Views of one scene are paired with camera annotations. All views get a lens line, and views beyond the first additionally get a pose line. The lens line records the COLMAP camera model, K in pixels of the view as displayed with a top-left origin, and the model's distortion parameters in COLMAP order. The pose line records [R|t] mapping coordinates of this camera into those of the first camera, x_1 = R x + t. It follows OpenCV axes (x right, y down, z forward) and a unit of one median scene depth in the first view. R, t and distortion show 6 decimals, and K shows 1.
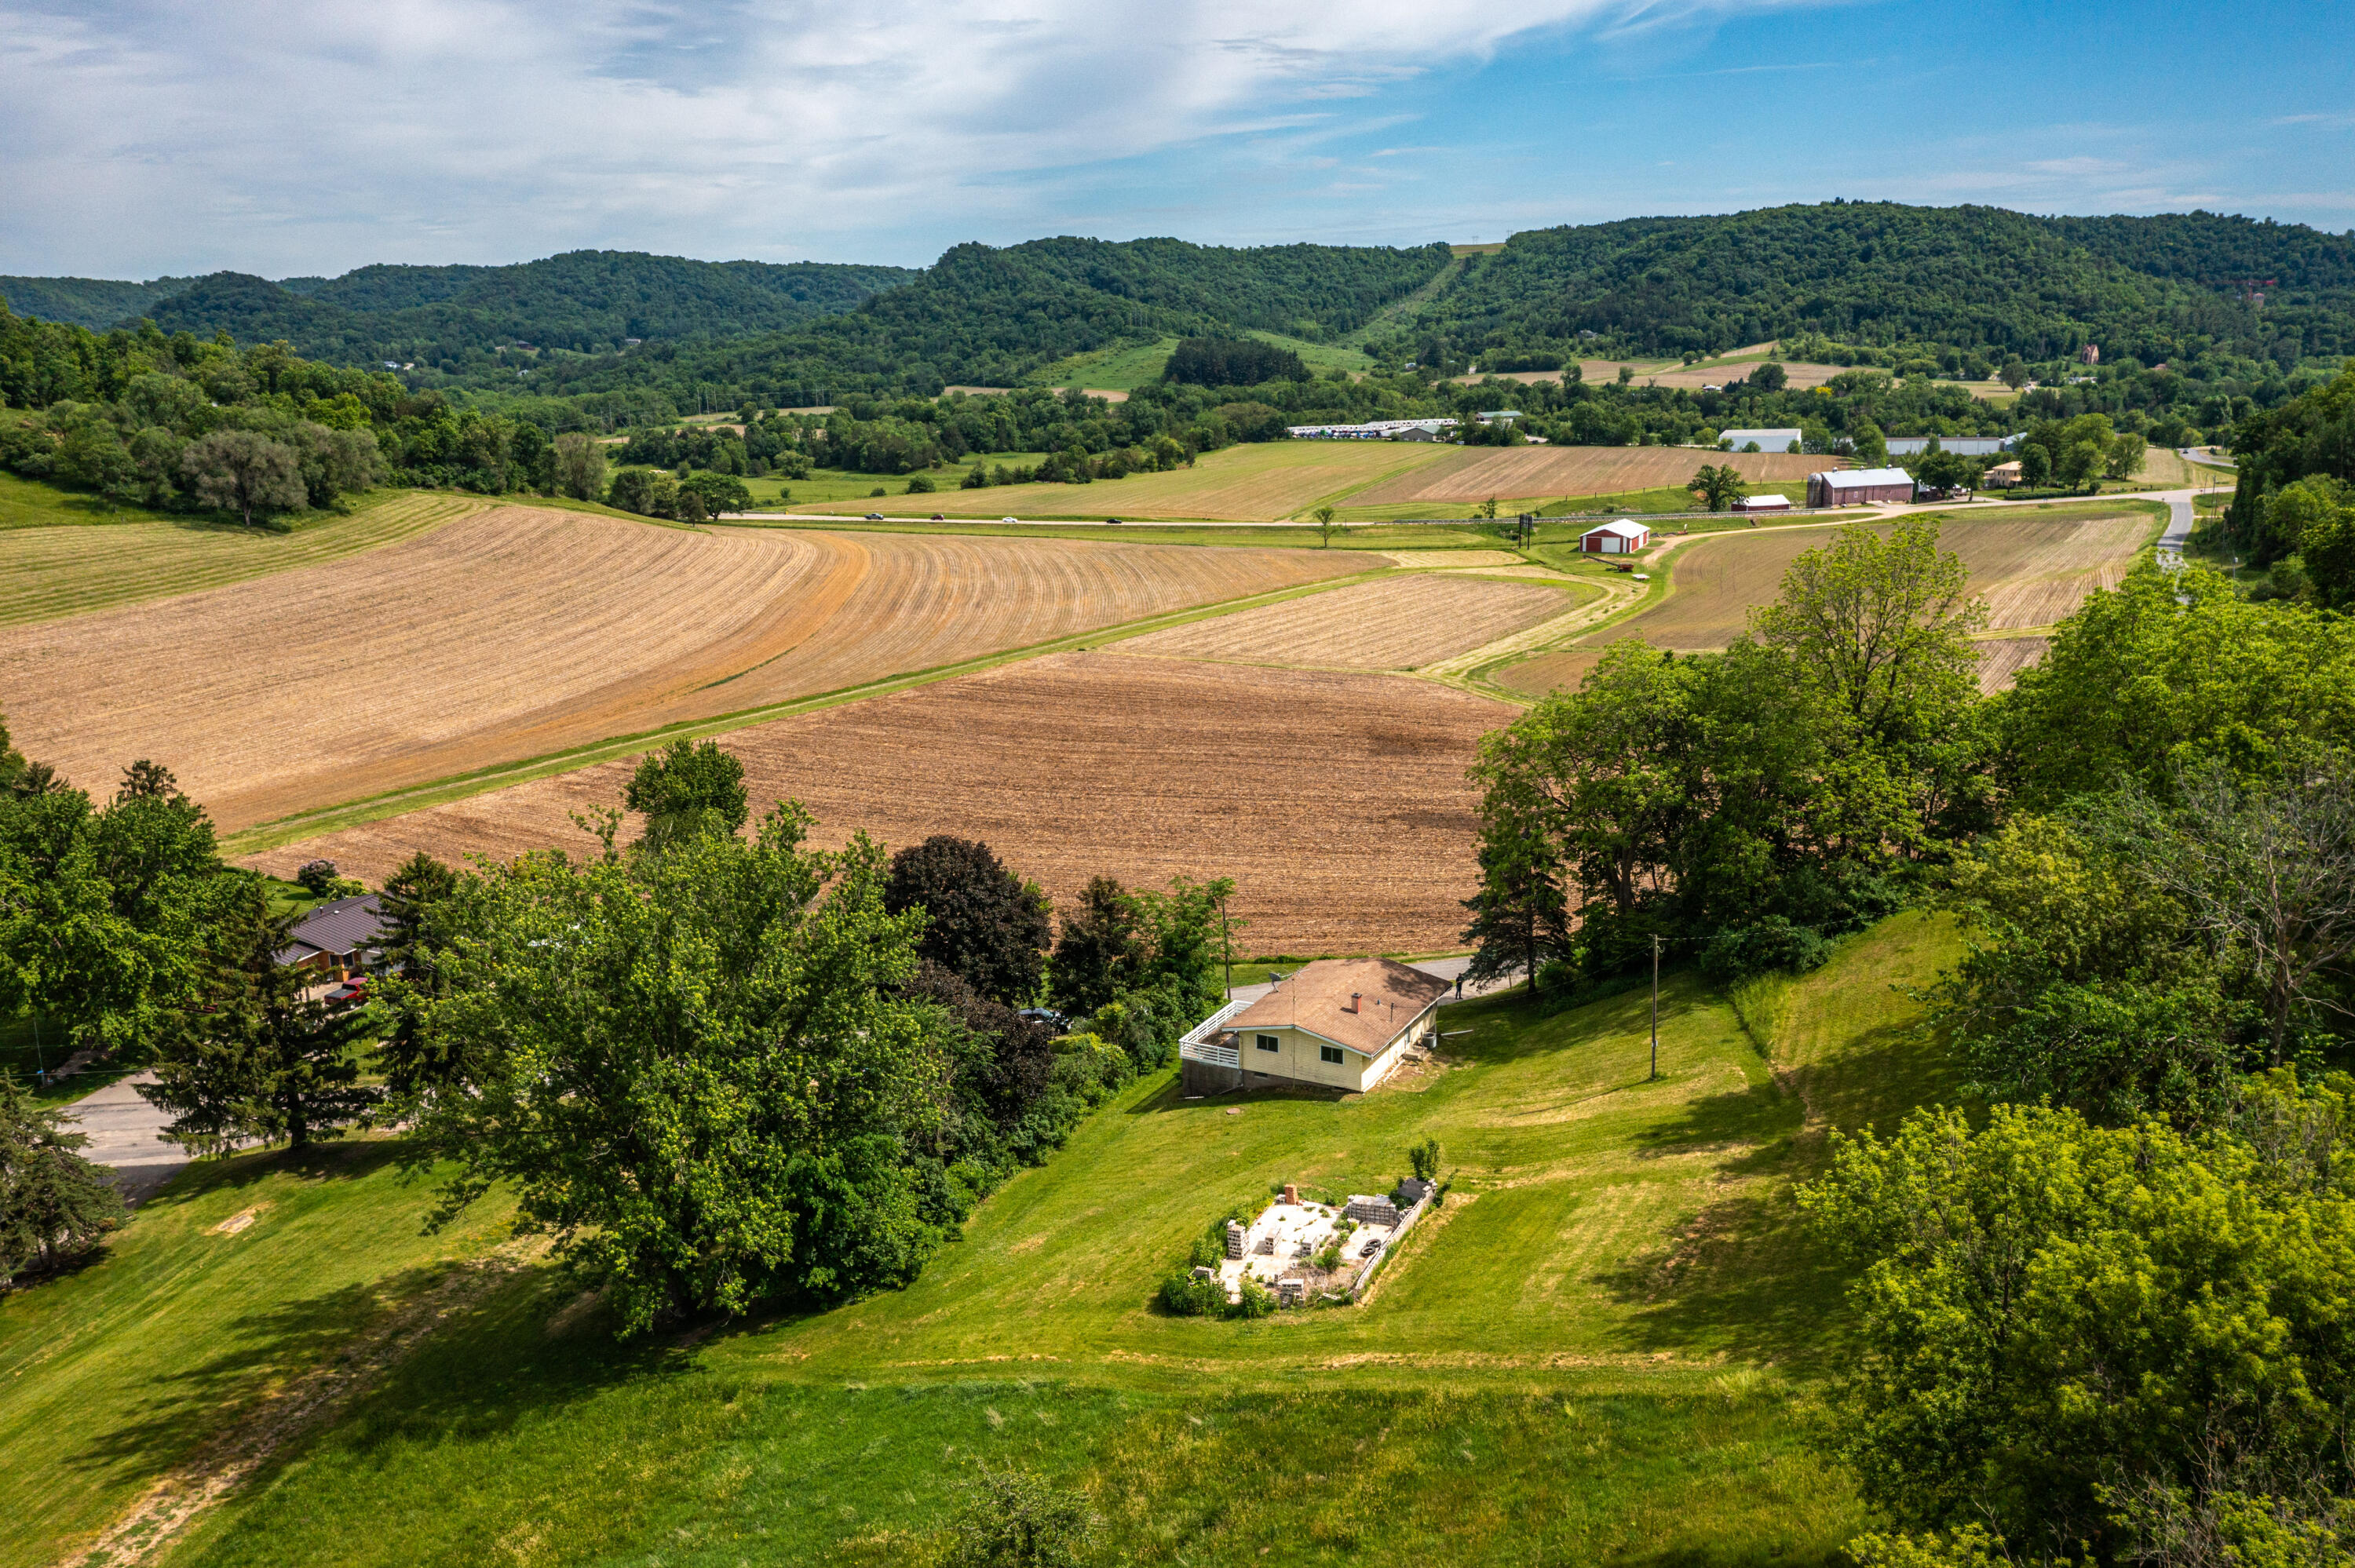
lens RADIAL K [[1850.5, 0, 1177.5], [0, 1850.5, 784.0], [0, 0, 1]] dist [-0.017035, 0.008075]
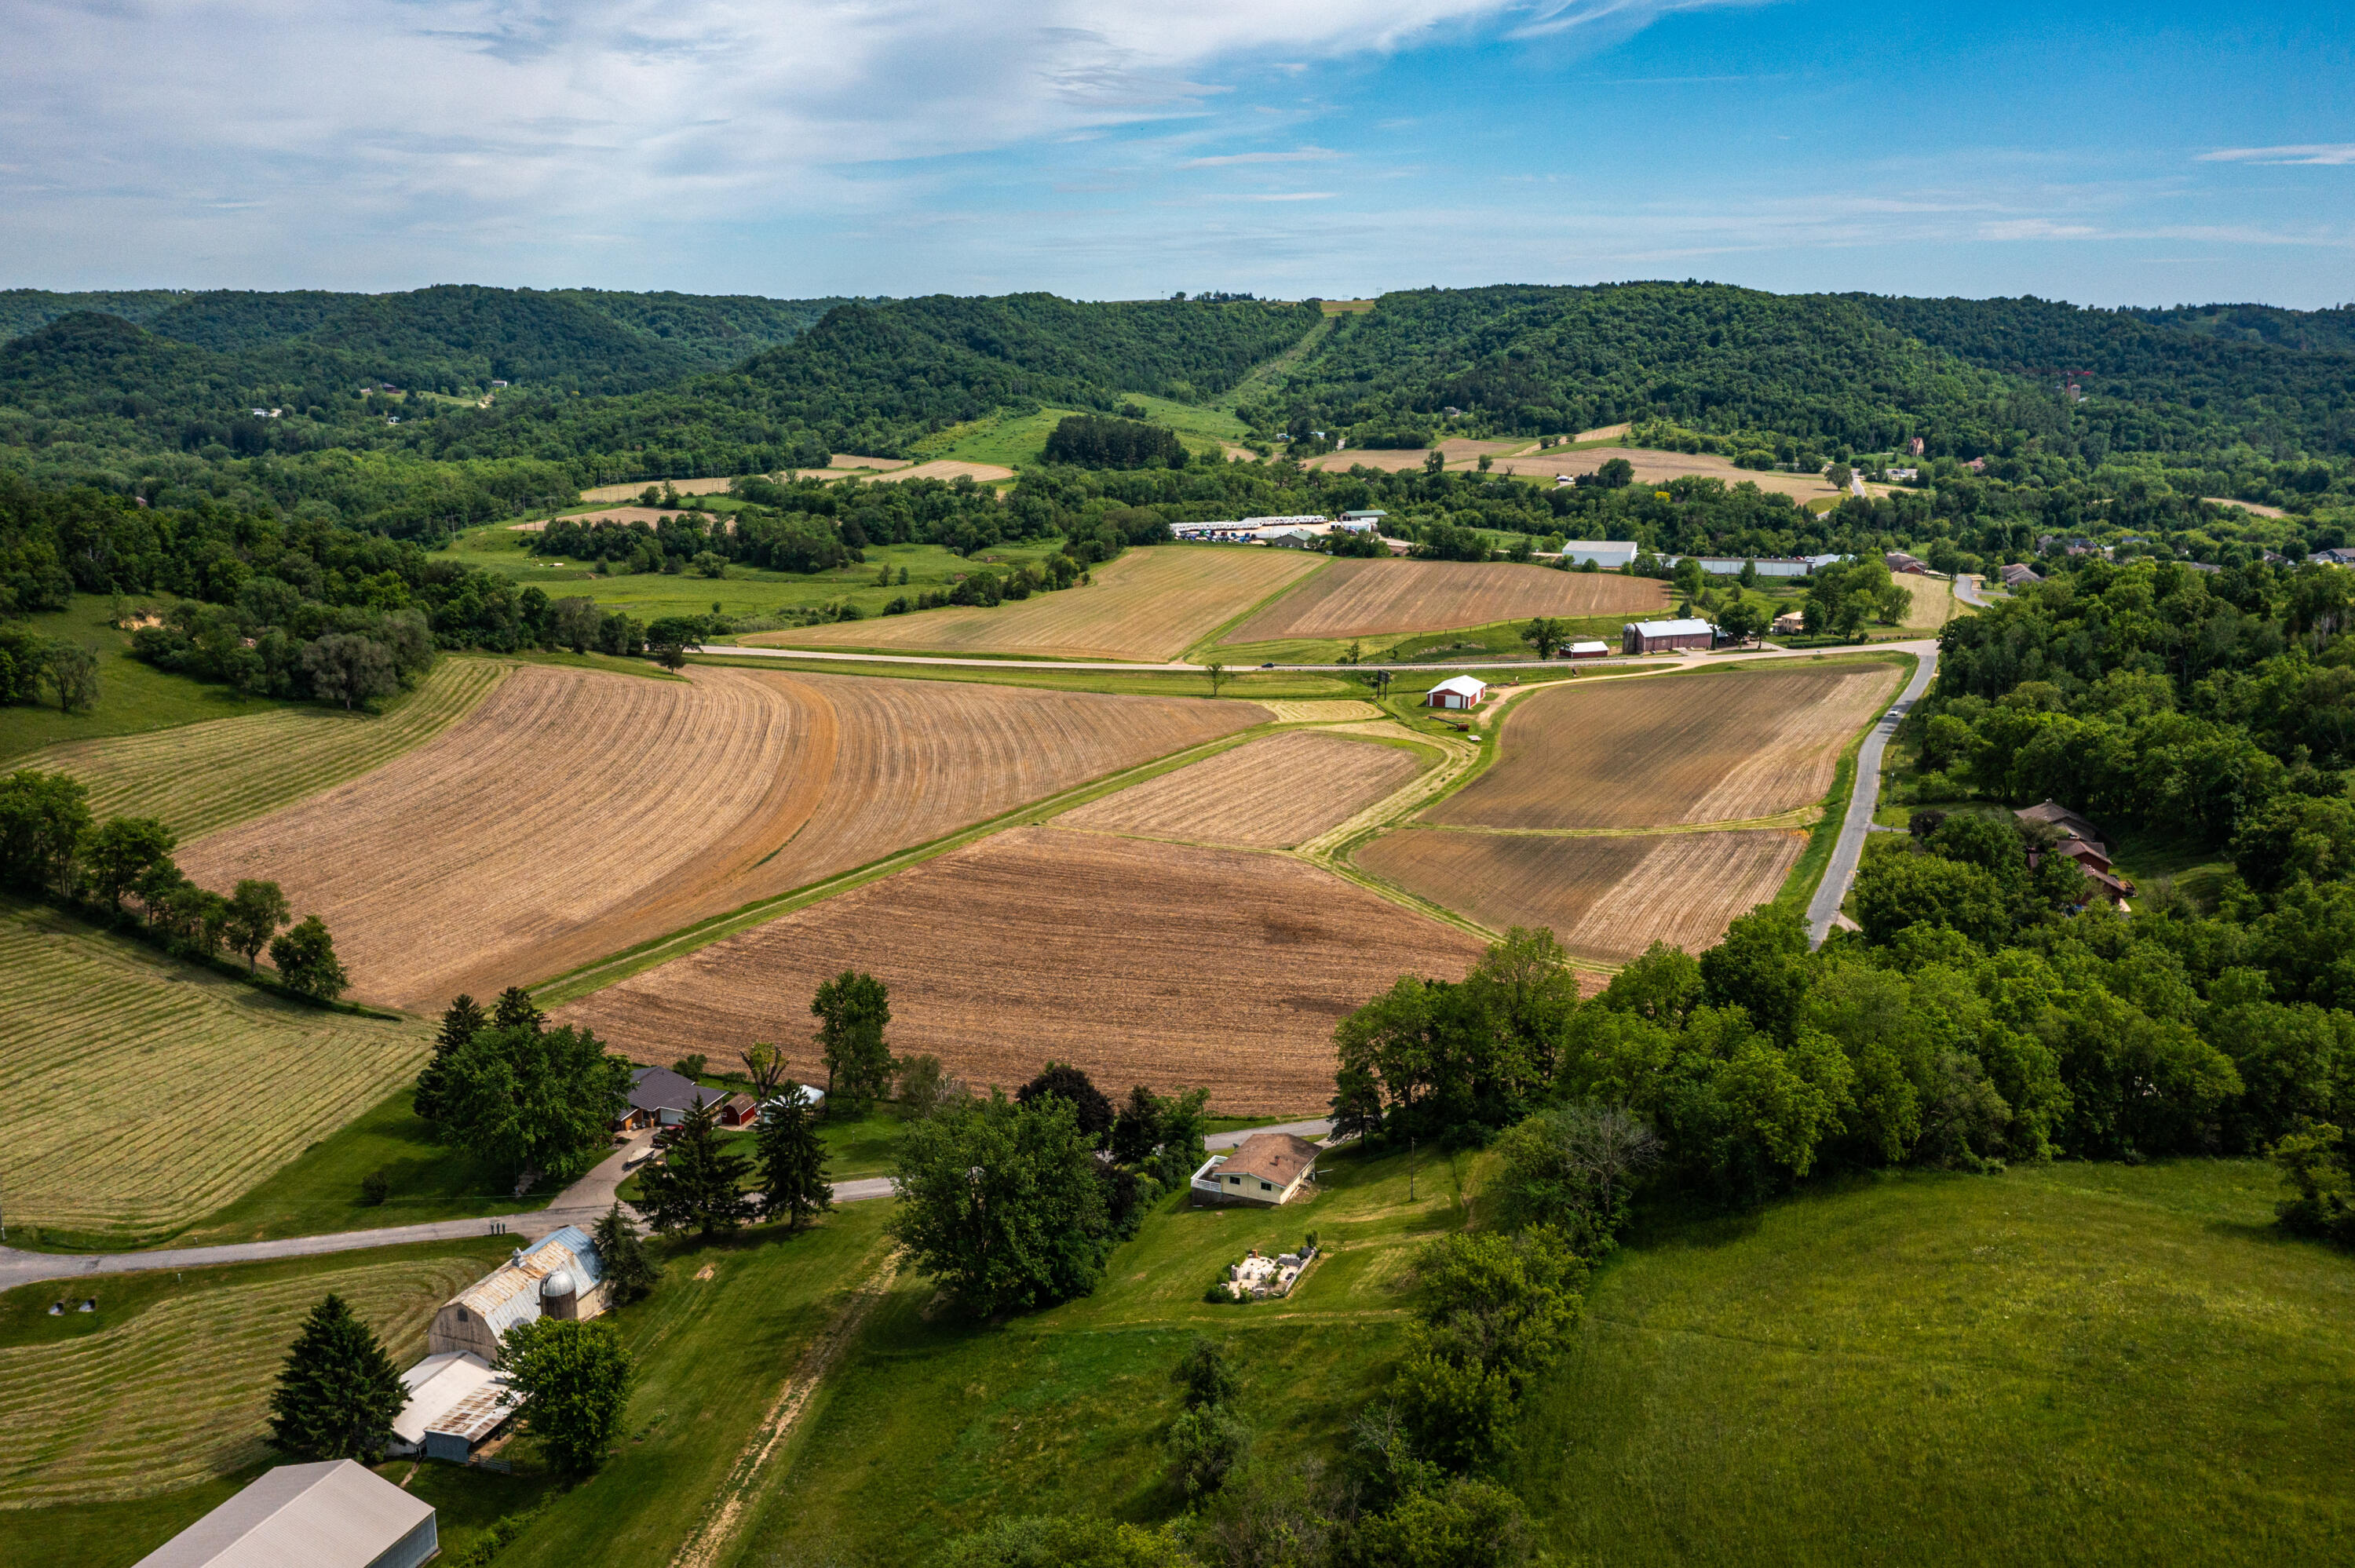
lens RADIAL K [[1932.9, 0, 1177.5], [0, 1932.9, 784.0], [0, 0, 1]] dist [-0.016083, 0.004129]
pose [[0.997229, 0.007317, 0.074033, -0.029811], [-0.006188, 0.999861, -0.015465, -0.045089], [-0.074136, 0.014965, 0.997136, -0.194019]]
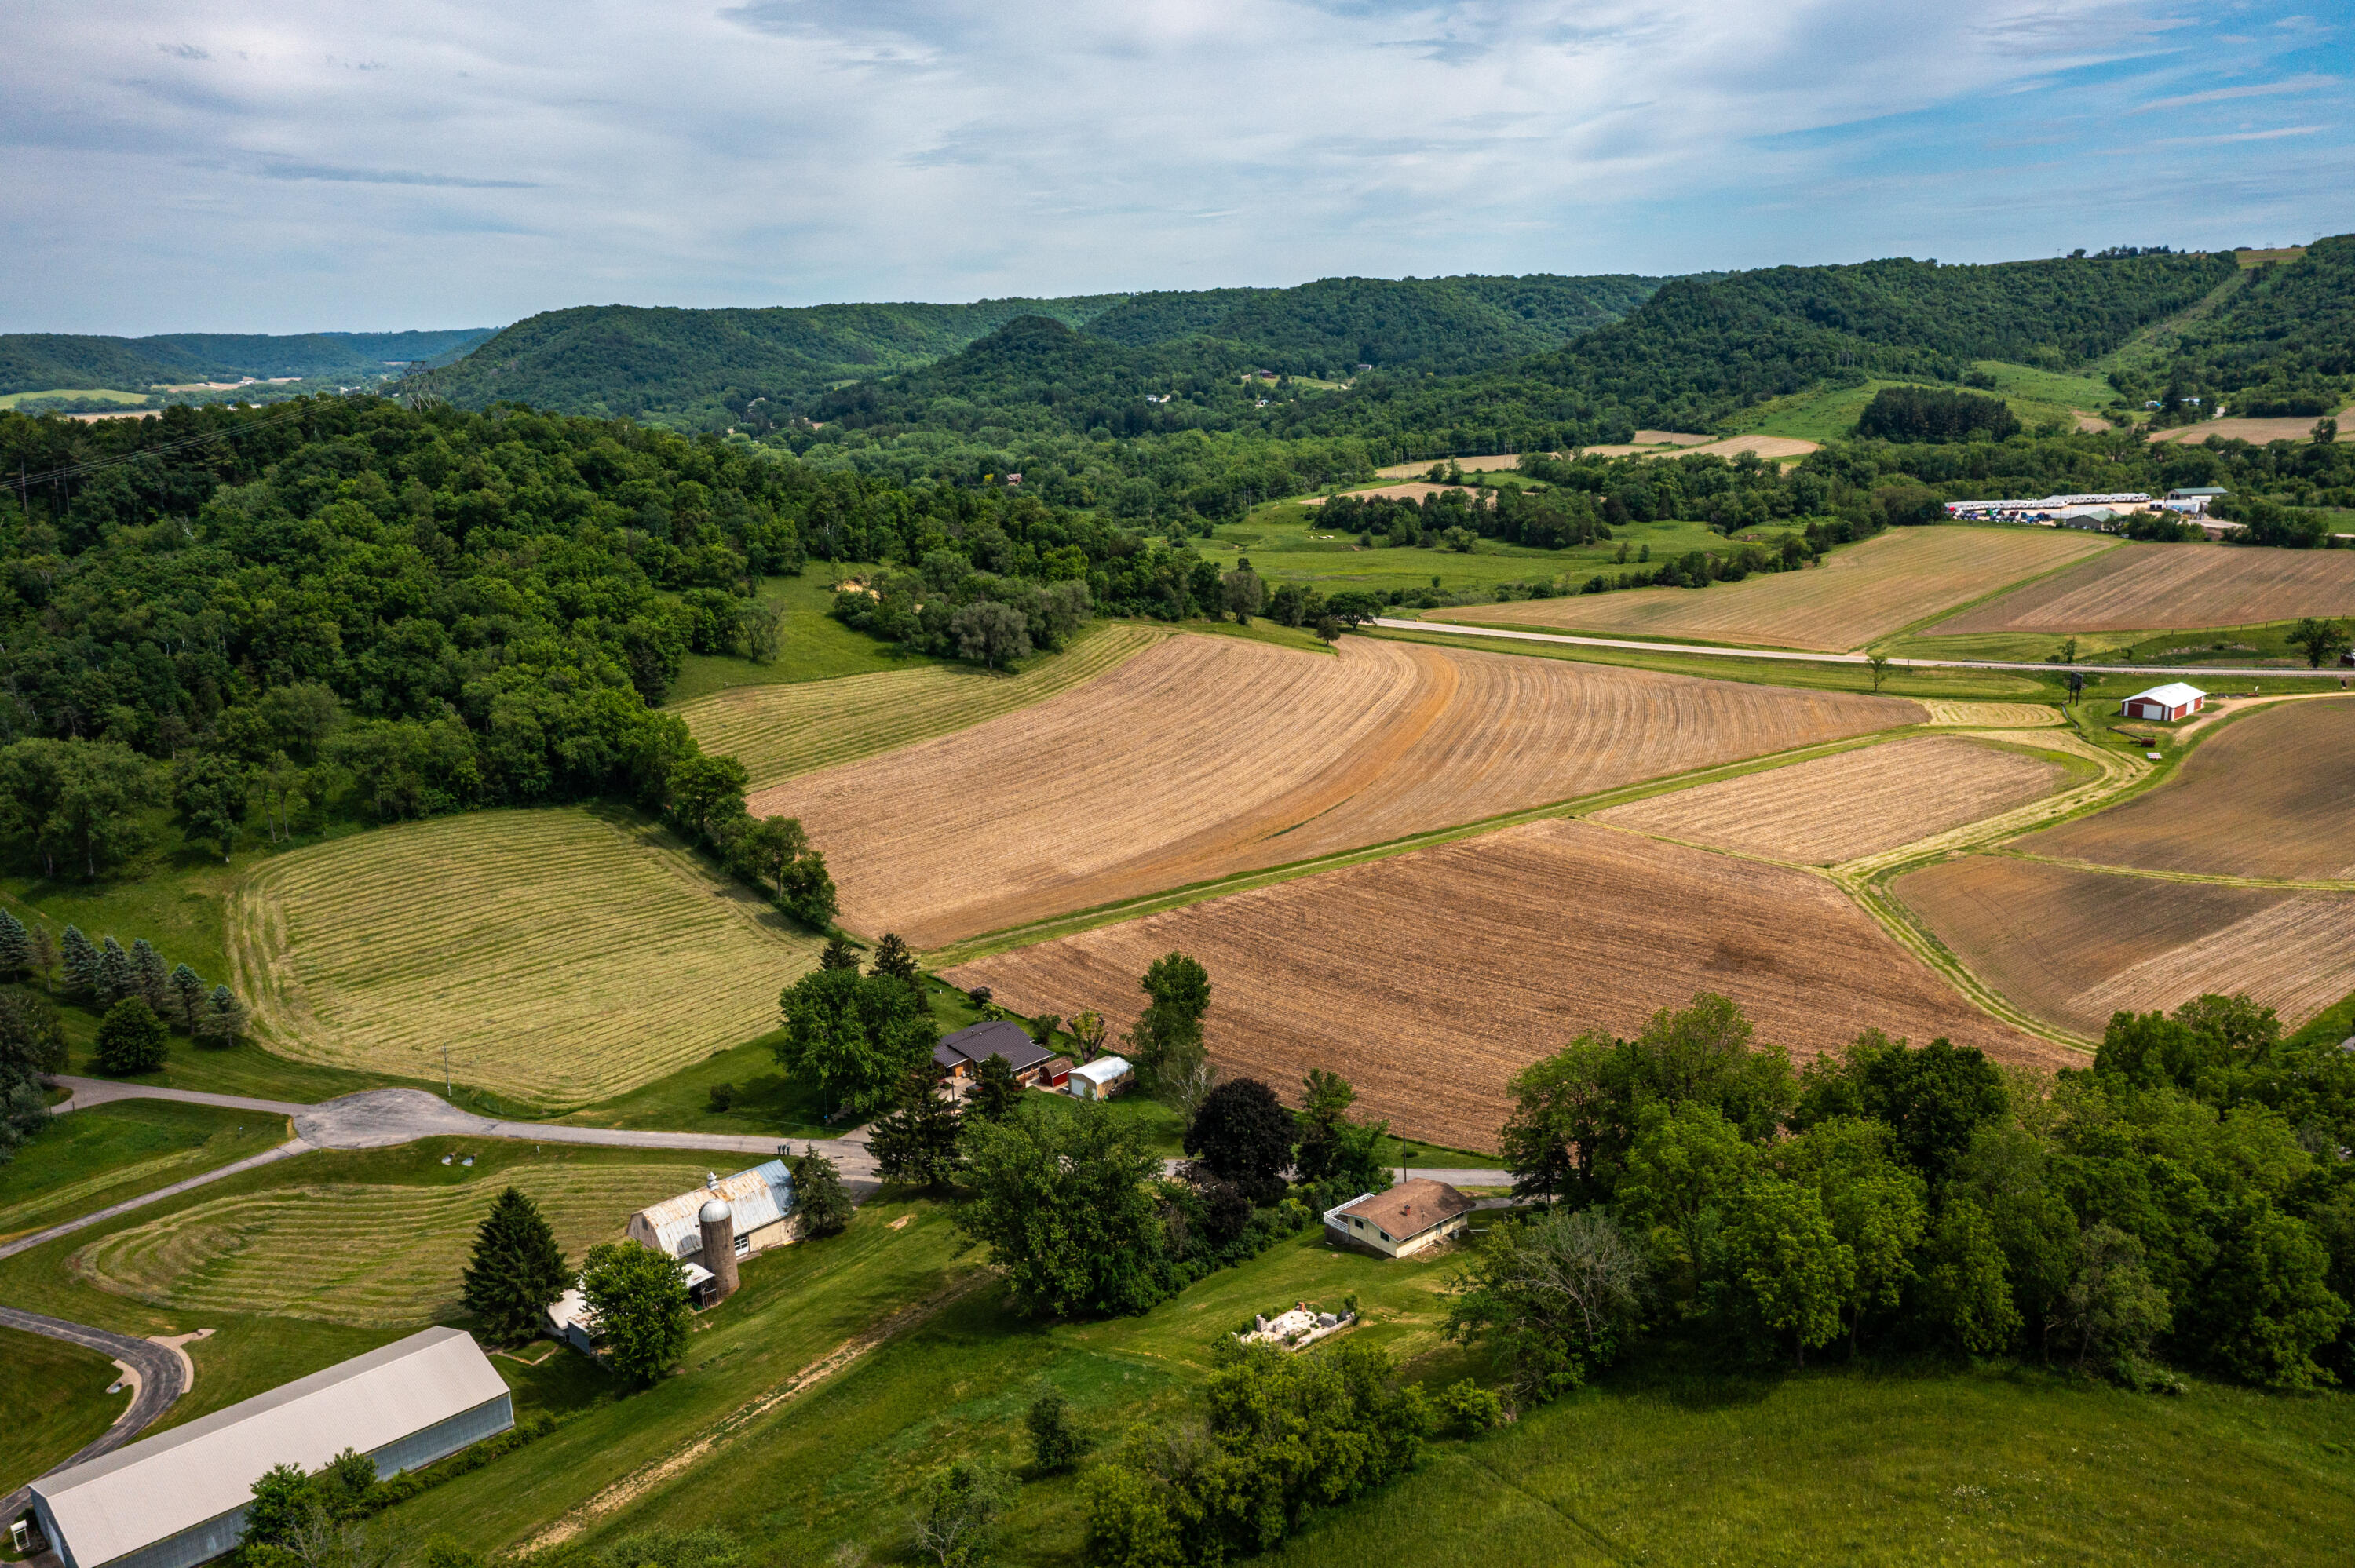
lens RADIAL K [[1850.5, 0, 1177.5], [0, 1850.5, 784.0], [0, 0, 1]] dist [-0.017035, 0.008075]
pose [[0.924789, 0.077806, -0.372440, 0.093509], [-0.074012, 0.996956, 0.024499, -0.059528], [0.373213, 0.004909, 0.927733, -0.148359]]
